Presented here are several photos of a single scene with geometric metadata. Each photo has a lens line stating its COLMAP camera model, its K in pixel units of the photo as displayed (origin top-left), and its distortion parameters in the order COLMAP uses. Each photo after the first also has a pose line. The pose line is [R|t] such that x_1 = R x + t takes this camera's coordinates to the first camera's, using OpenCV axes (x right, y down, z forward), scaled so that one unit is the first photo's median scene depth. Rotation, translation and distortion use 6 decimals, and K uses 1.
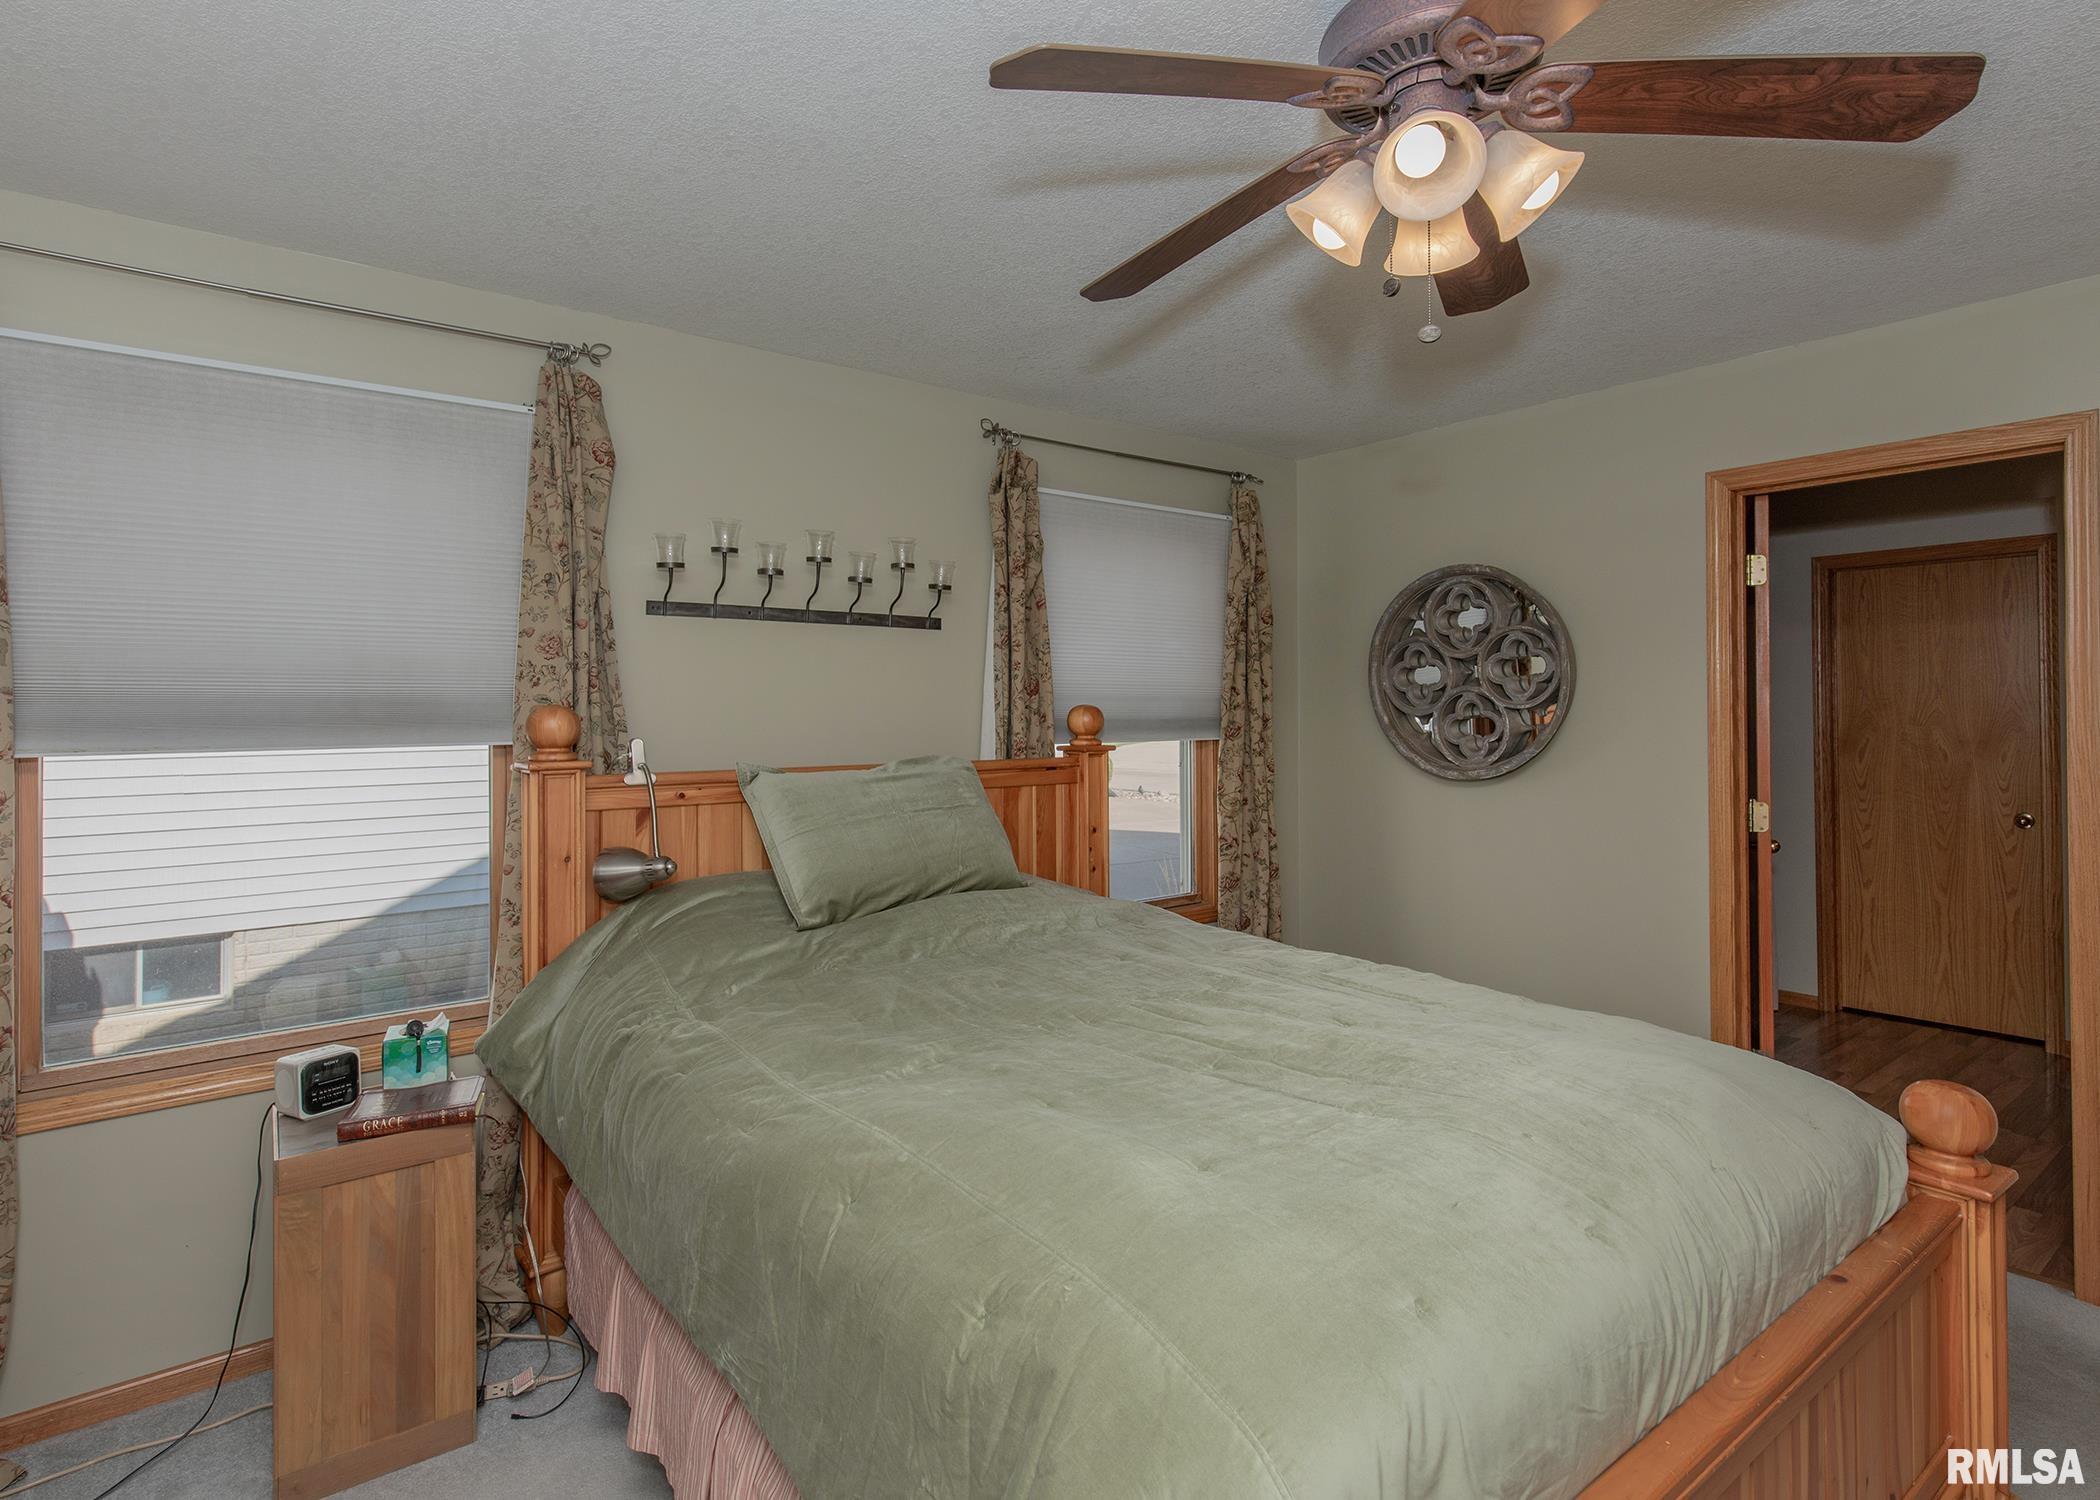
lens RADIAL K [[1045.0, 0, 1099.1], [0, 1045.0, 689.0], [0, 0, 1]] dist [-0.002178, -0.000210]
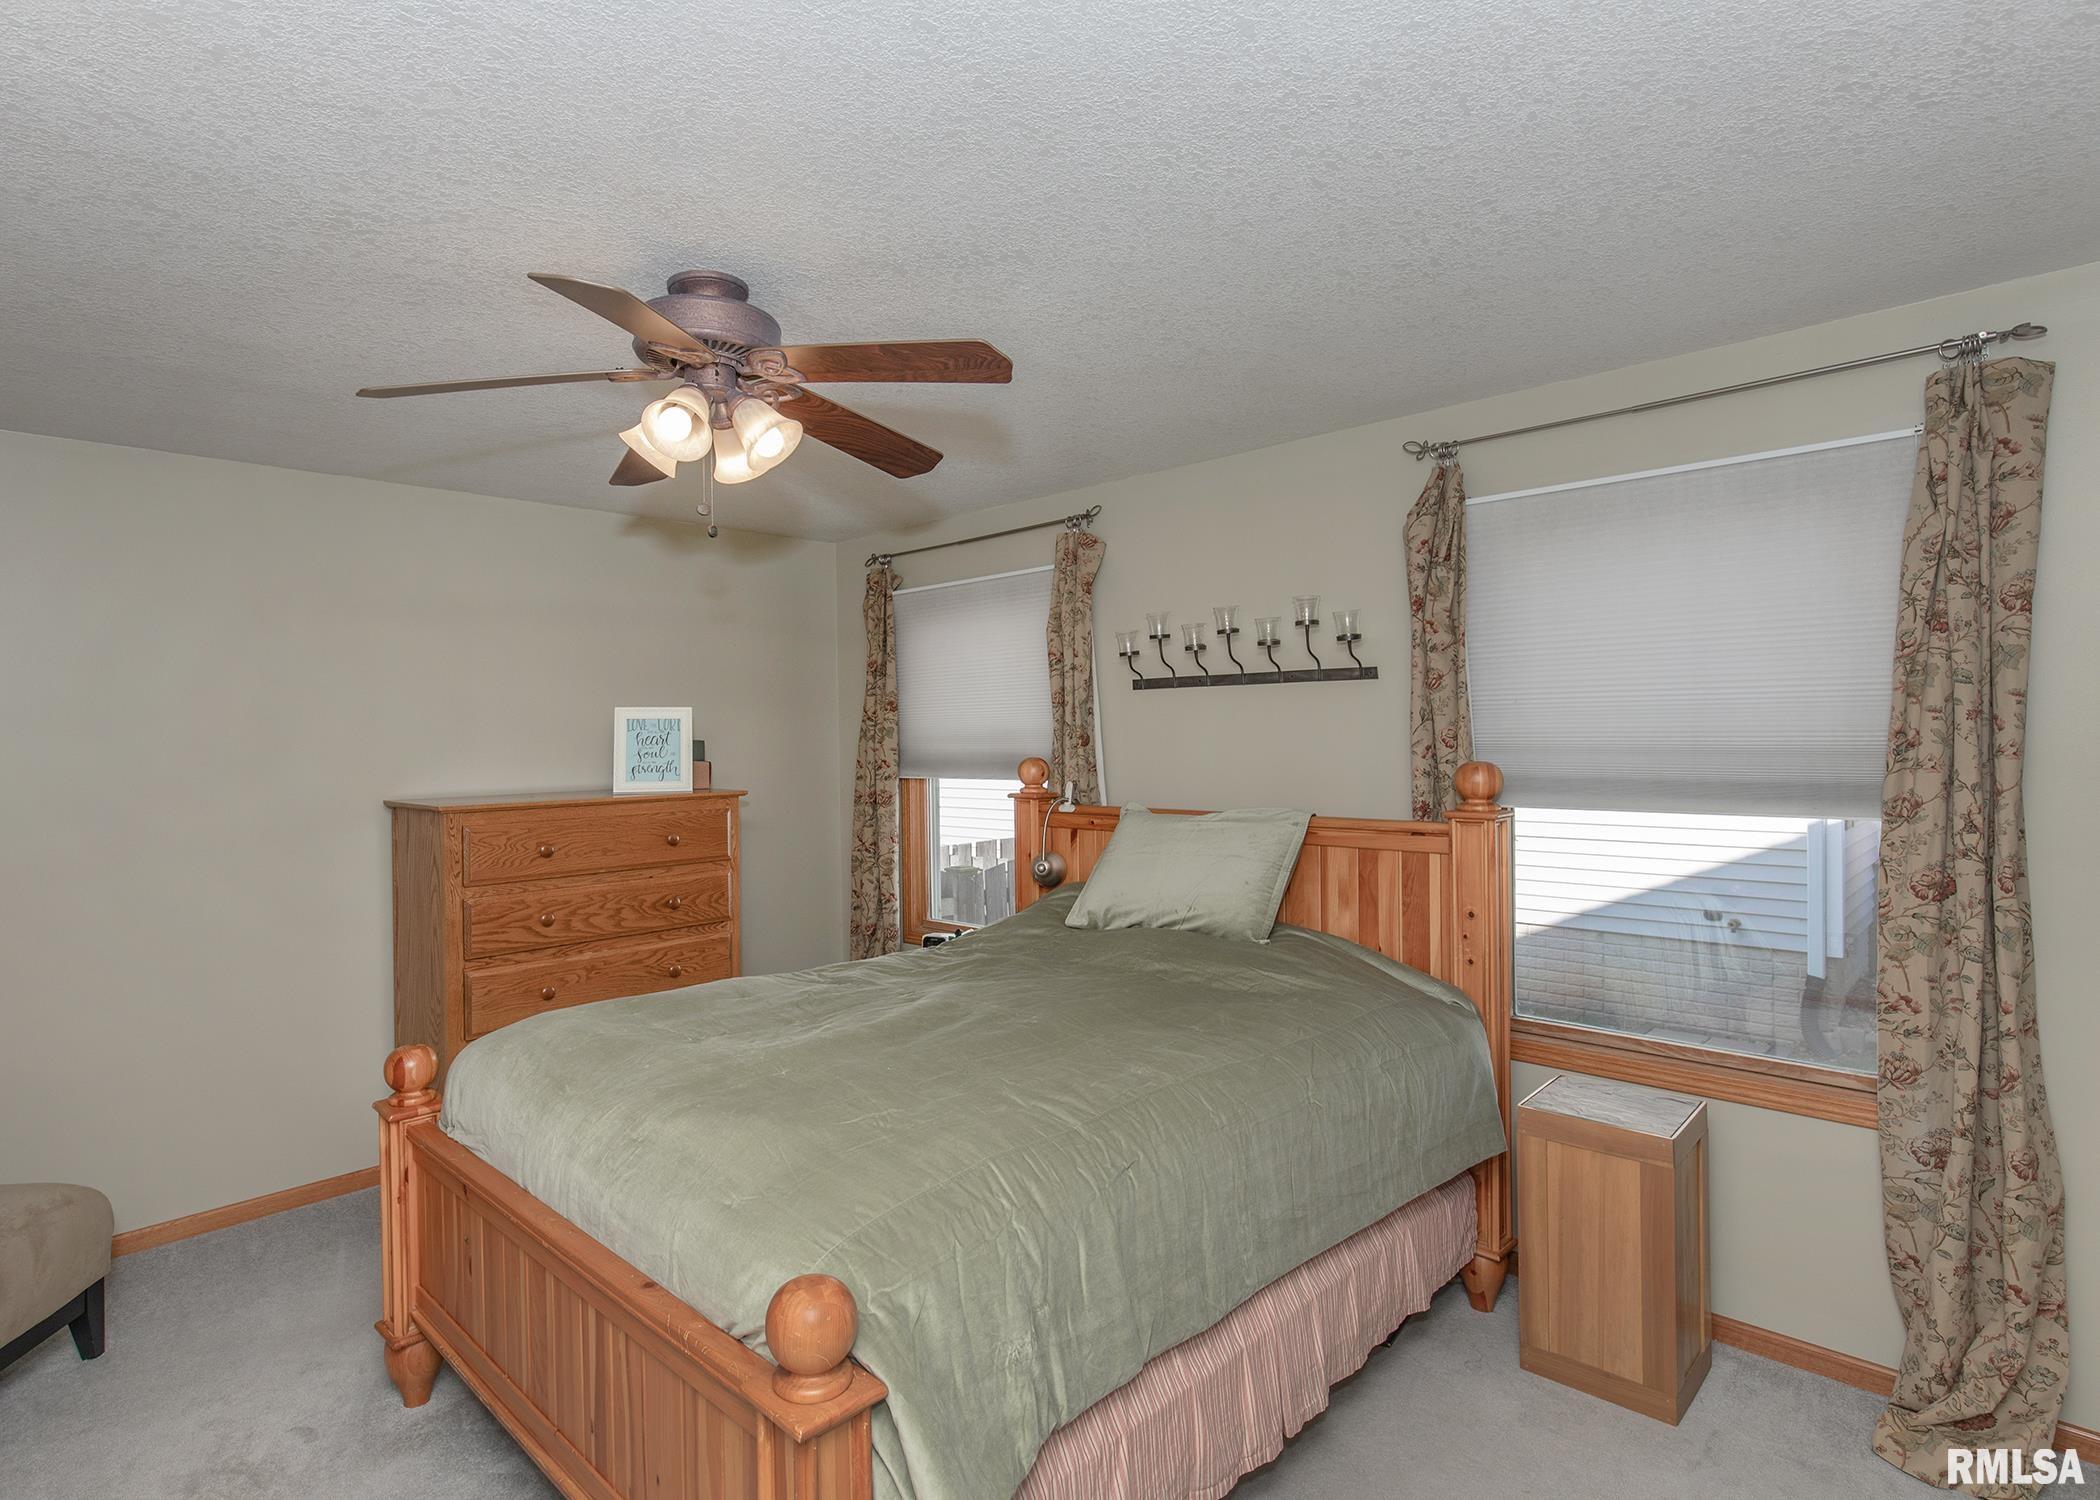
lens RADIAL K [[1045.0, 0, 1049.1], [0, 1045.0, 756.4], [0, 0, 1]] dist [-0.002178, -0.000210]
pose [[0.184559, -0.003332, -0.982816, 0.748058], [0.005752, 0.999981, -0.002310, 0.013572], [0.982805, -0.005226, 0.184575, 0.547285]]
